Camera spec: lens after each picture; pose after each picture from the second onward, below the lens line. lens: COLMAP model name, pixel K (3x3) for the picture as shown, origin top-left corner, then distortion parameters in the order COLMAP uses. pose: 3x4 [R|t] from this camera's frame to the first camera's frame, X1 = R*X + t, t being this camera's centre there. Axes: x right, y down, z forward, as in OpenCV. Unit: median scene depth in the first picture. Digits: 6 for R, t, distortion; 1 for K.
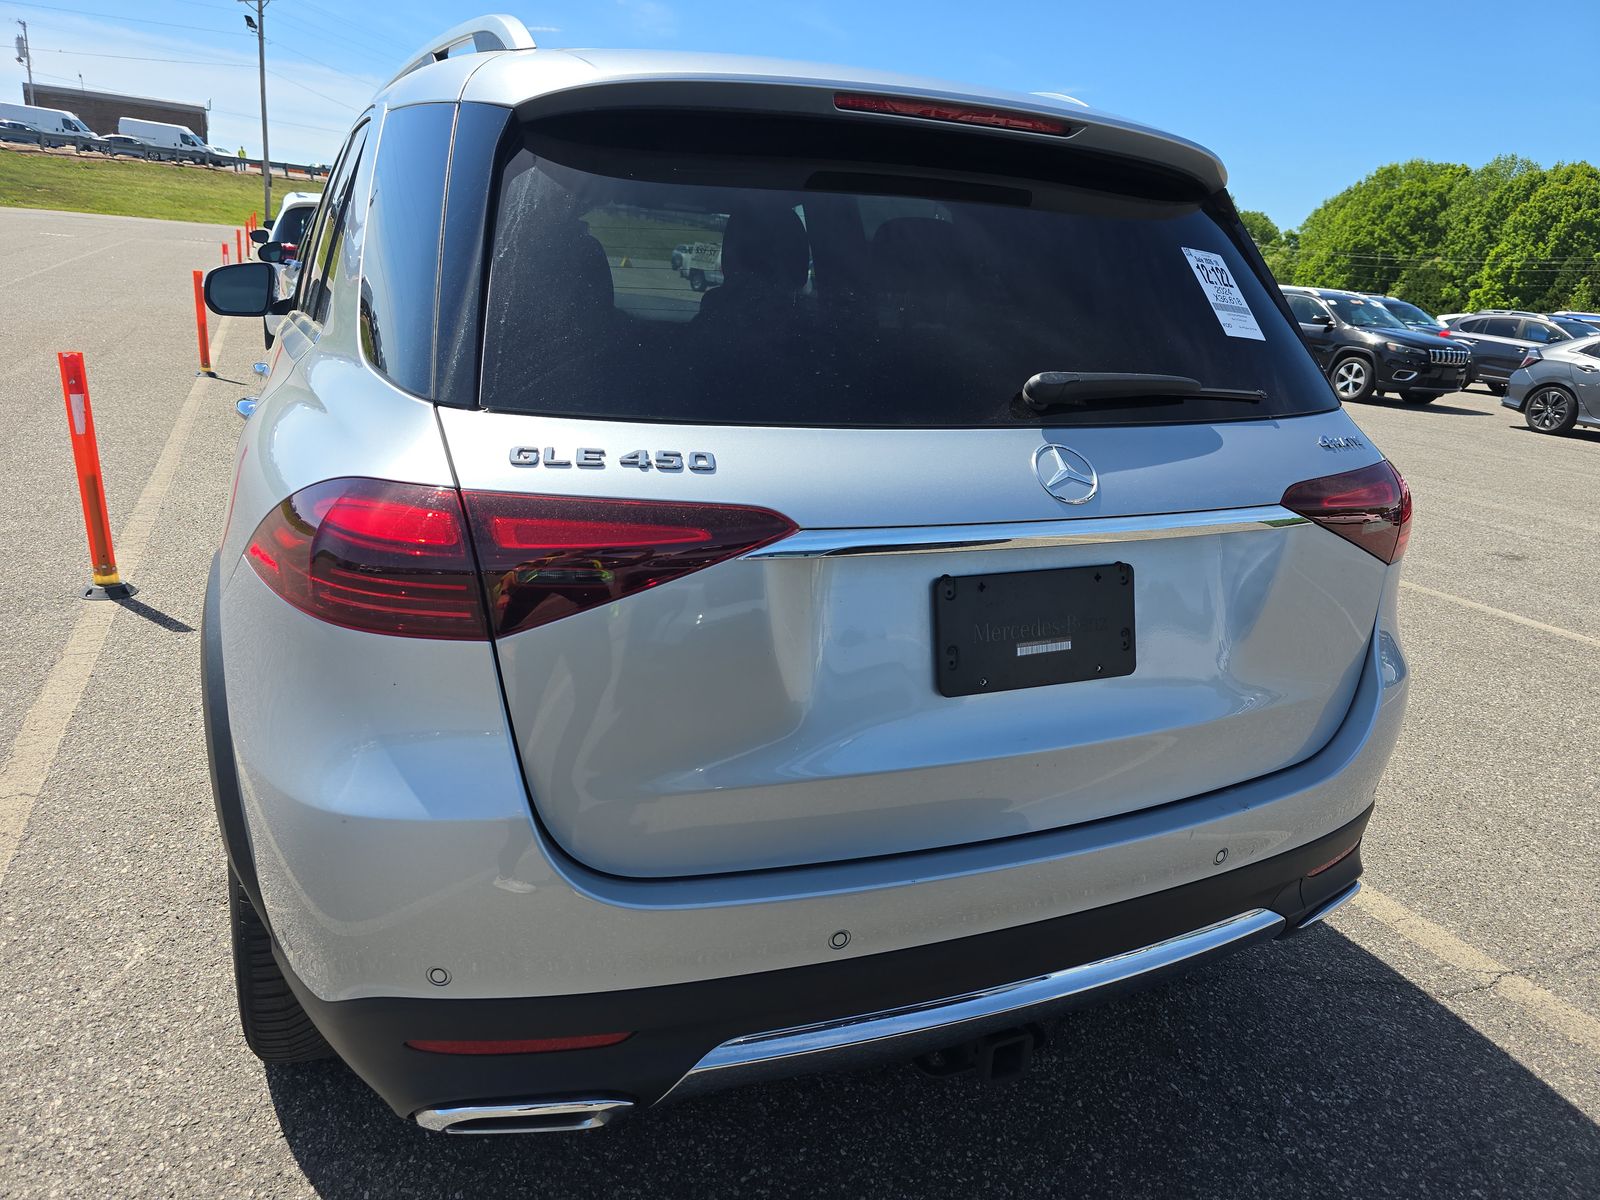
lens RADIAL K [[1091.0, 0, 801.9], [0, 1091.0, 594.8], [0, 0, 1]] dist [0.034721, -0.039603]
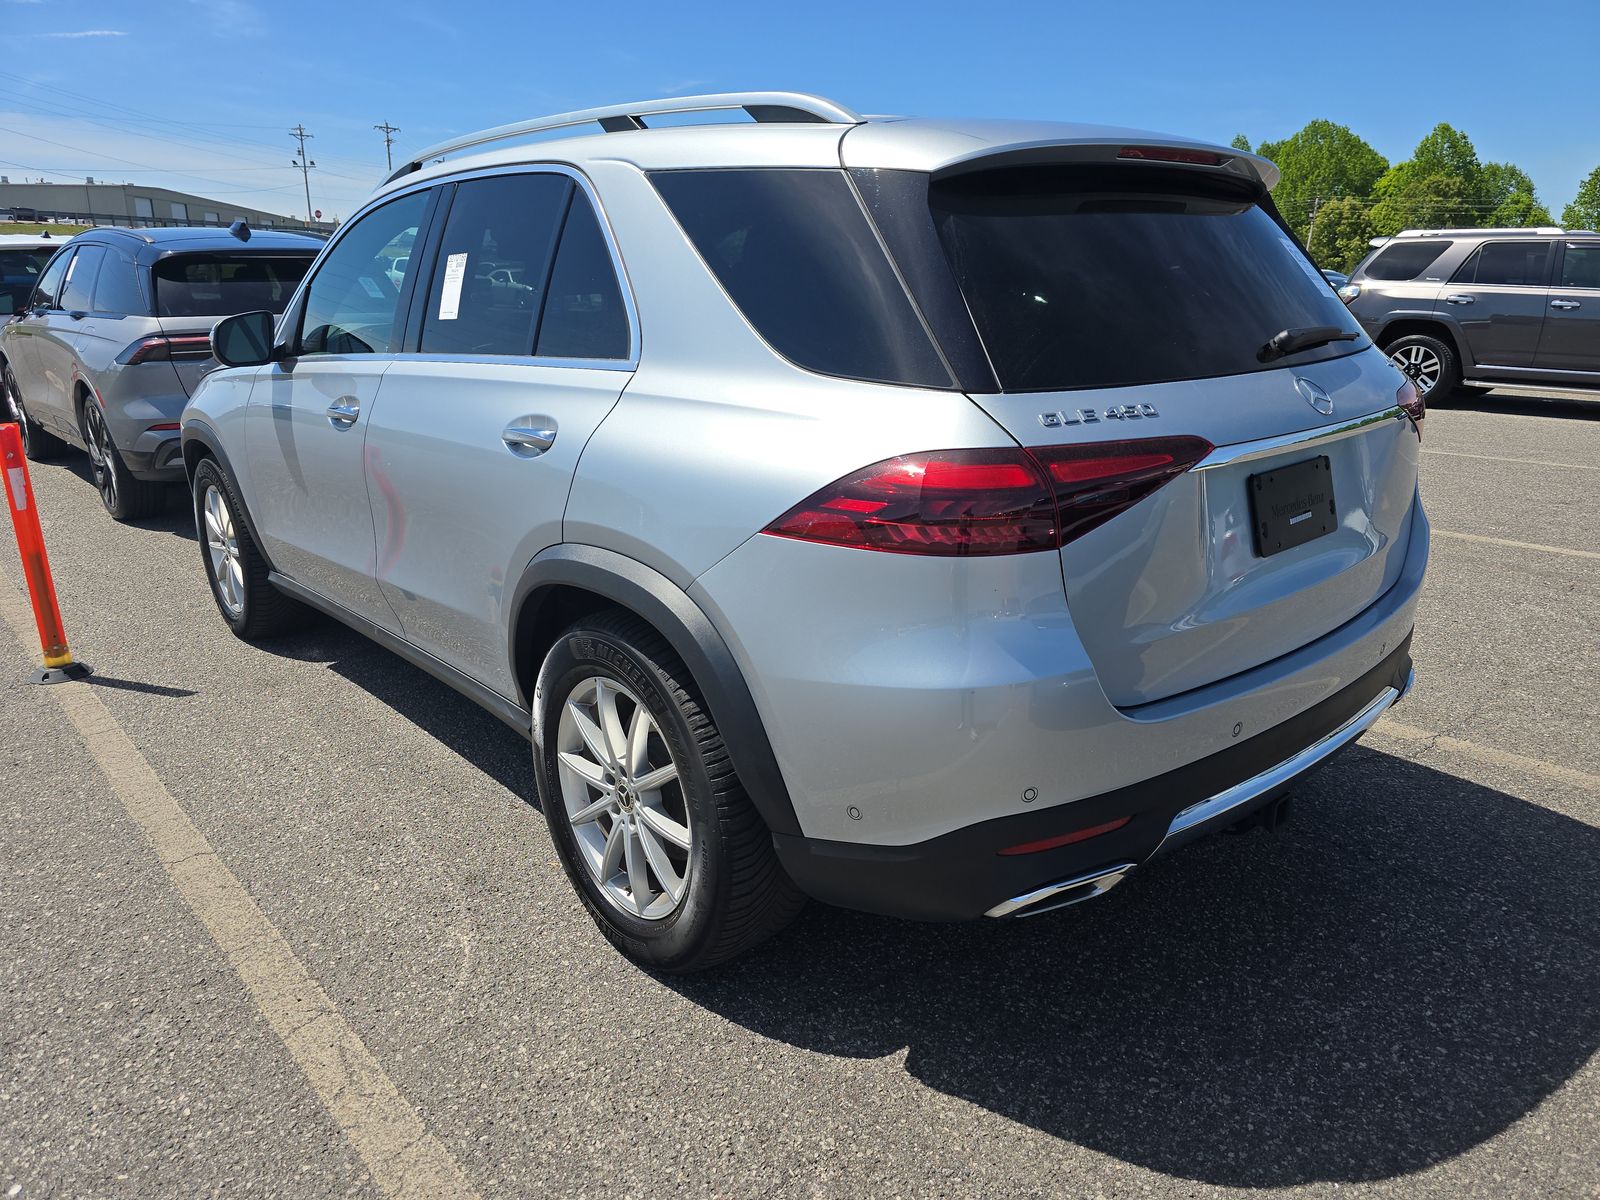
lens RADIAL K [[1091.0, 0, 805.4], [0, 1091.0, 606.2], [0, 0, 1]] dist [0.034721, -0.039603]
pose [[0.953104, -0.158911, 0.257565, -0.602210], [0.154275, 0.987287, 0.038246, 0.005818], [-0.260369, 0.003284, 0.965504, -0.183420]]
